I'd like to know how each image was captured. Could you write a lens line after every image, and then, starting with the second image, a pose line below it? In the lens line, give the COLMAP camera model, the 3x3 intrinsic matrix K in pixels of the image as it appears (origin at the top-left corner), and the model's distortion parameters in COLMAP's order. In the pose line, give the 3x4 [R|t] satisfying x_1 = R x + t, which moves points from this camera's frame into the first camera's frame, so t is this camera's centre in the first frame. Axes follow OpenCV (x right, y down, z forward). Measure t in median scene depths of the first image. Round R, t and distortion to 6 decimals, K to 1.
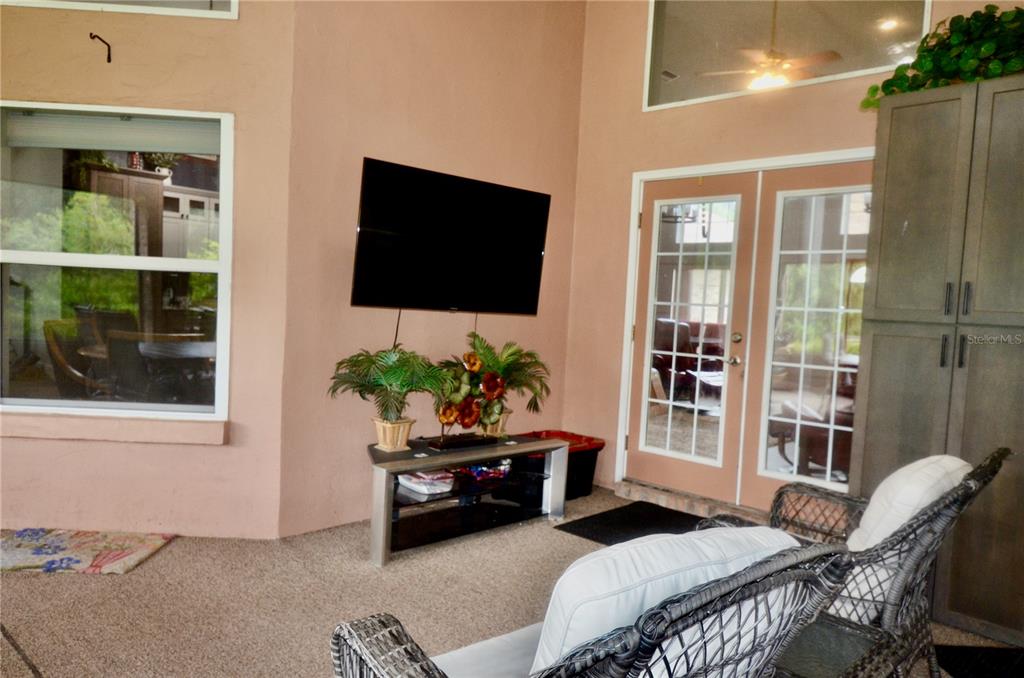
lens RADIAL K [[724.5, 0, 516.0], [0, 724.5, 345.3], [0, 0, 1]] dist [0.036036, -0.031092]
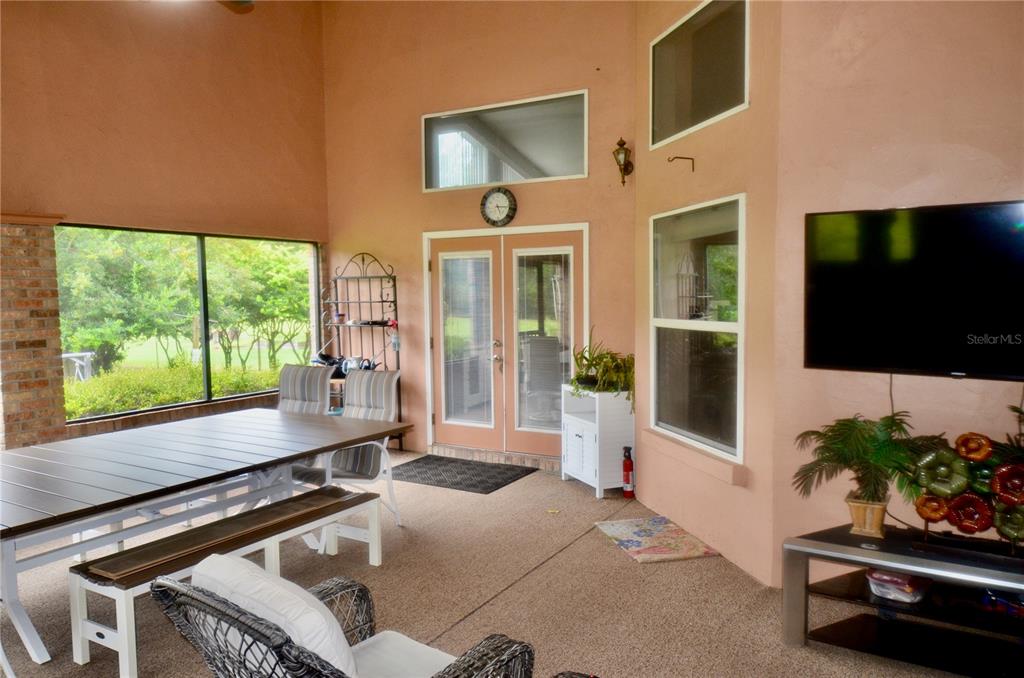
lens RADIAL K [[724.5, 0, 516.0], [0, 724.5, 345.3], [0, 0, 1]] dist [0.036036, -0.031092]
pose [[0.224781, 0.013352, -0.974318, 0.583597], [-0.027416, 0.999597, 0.007373, -0.075617], [0.974023, 0.025055, 0.225057, 0.382908]]
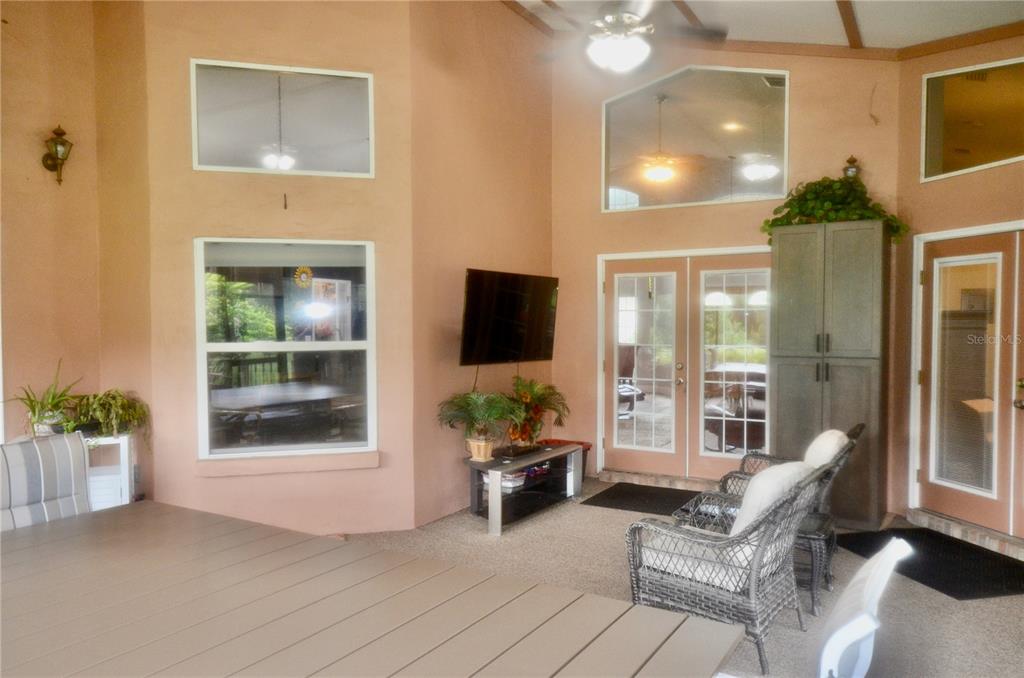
lens RADIAL K [[724.5, 0, 516.0], [0, 724.5, 345.3], [0, 0, 1]] dist [0.036036, -0.031092]
pose [[0.972124, -0.060646, 0.226489, -0.420828], [0.064522, 0.997869, -0.009739, -0.070364], [-0.225416, 0.024081, 0.973965, -0.452055]]
